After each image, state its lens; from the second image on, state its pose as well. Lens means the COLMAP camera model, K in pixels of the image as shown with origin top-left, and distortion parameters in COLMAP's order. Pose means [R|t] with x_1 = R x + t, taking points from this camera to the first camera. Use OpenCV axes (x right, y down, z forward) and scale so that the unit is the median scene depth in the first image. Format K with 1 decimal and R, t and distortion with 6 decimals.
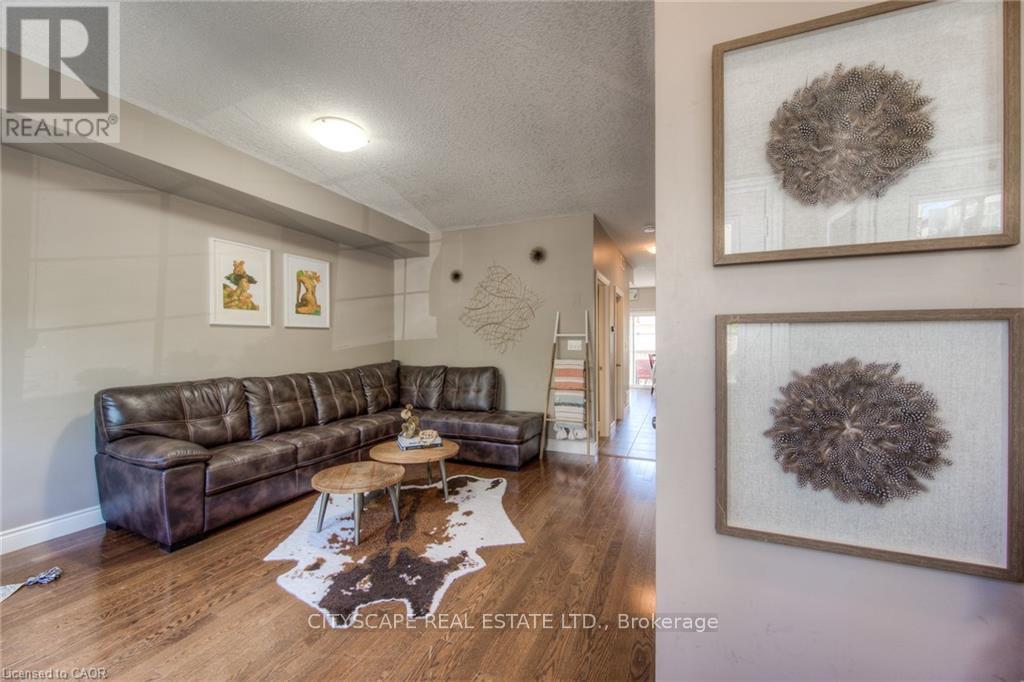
lens RADIAL K [[401.5, 0, 512.3], [0, 401.5, 343.1], [0, 0, 1]] dist [-0.002310, -0.002612]
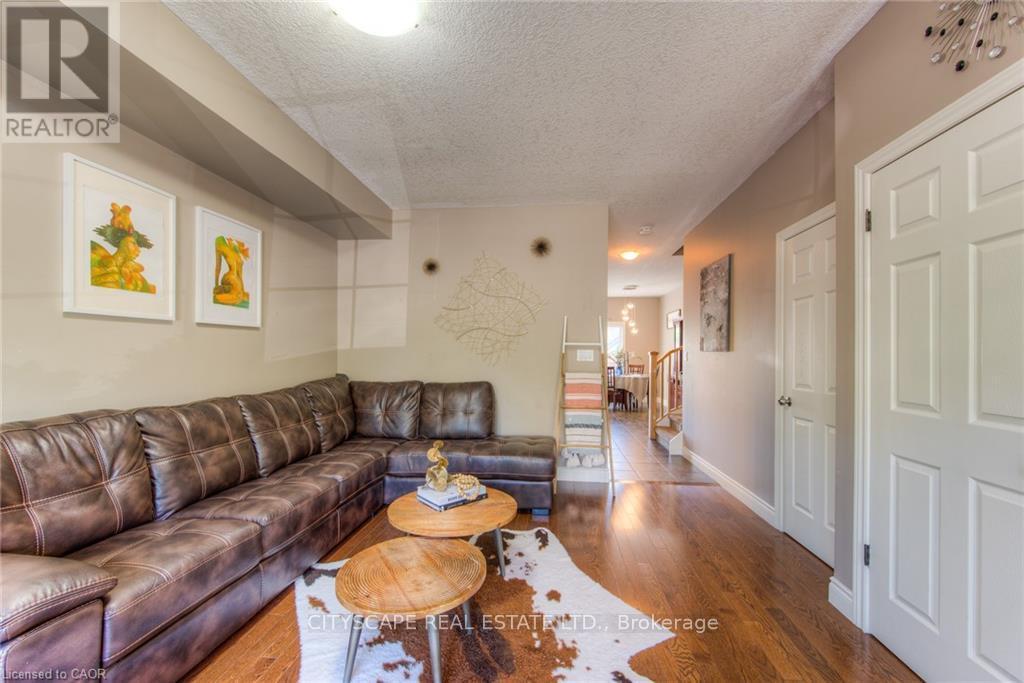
lens RADIAL K [[401.5, 0, 515.8], [0, 401.5, 354.1], [0, 0, 1]] dist [-0.002310, -0.002612]
pose [[0.954251, 0.007882, 0.298904, -0.314094], [-0.008357, 0.999965, 0.000314, 0.003377], [-0.298891, -0.002797, 0.954283, 0.287627]]
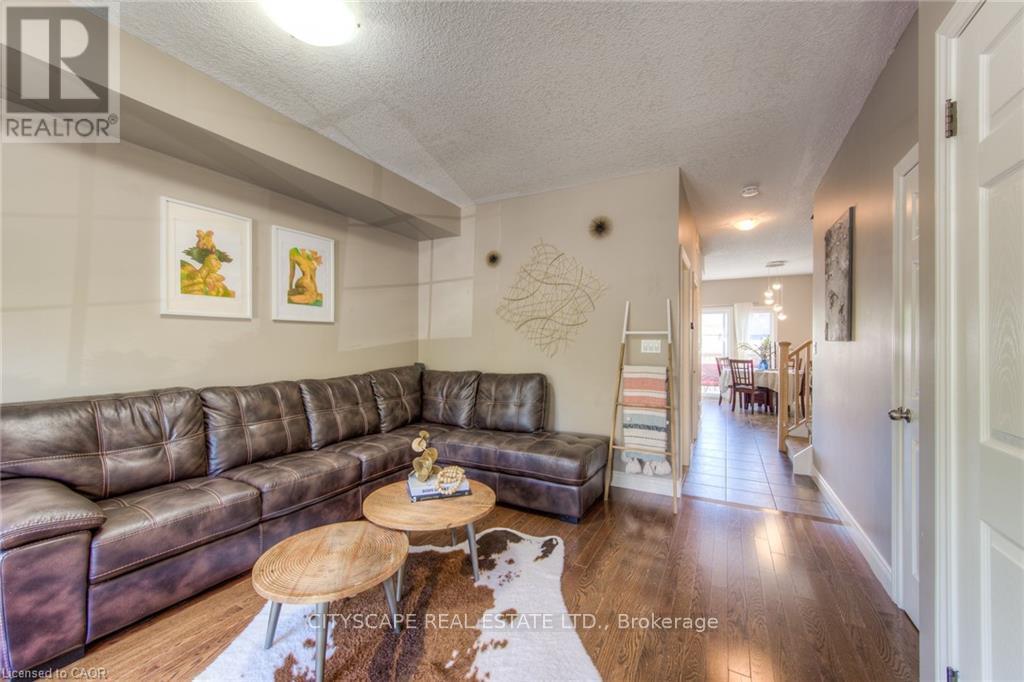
lens RADIAL K [[401.5, 0, 514.8], [0, 401.5, 340.9], [0, 0, 1]] dist [-0.002310, -0.002612]
pose [[0.996374, 0.005332, -0.084920, -0.041632], [-0.005962, 0.999956, -0.007175, 0.002543], [0.084878, 0.007656, 0.996362, 0.307003]]
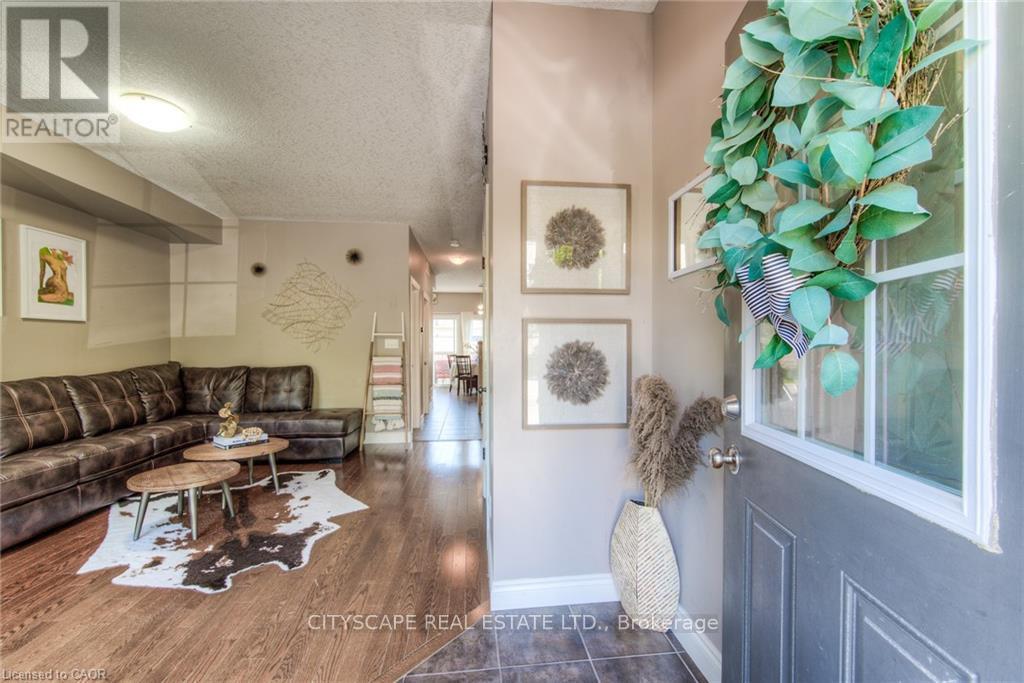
lens RADIAL K [[419.9, 0, 512.9], [0, 419.9, 349.3], [0, 0, 1]] dist [-0.007382, -0.000460]
pose [[0.877141, -0.003500, 0.480220, -0.130710], [0.000210, 0.999976, 0.006903, 0.016421], [-0.480233, -0.005954, 0.877121, -0.194843]]
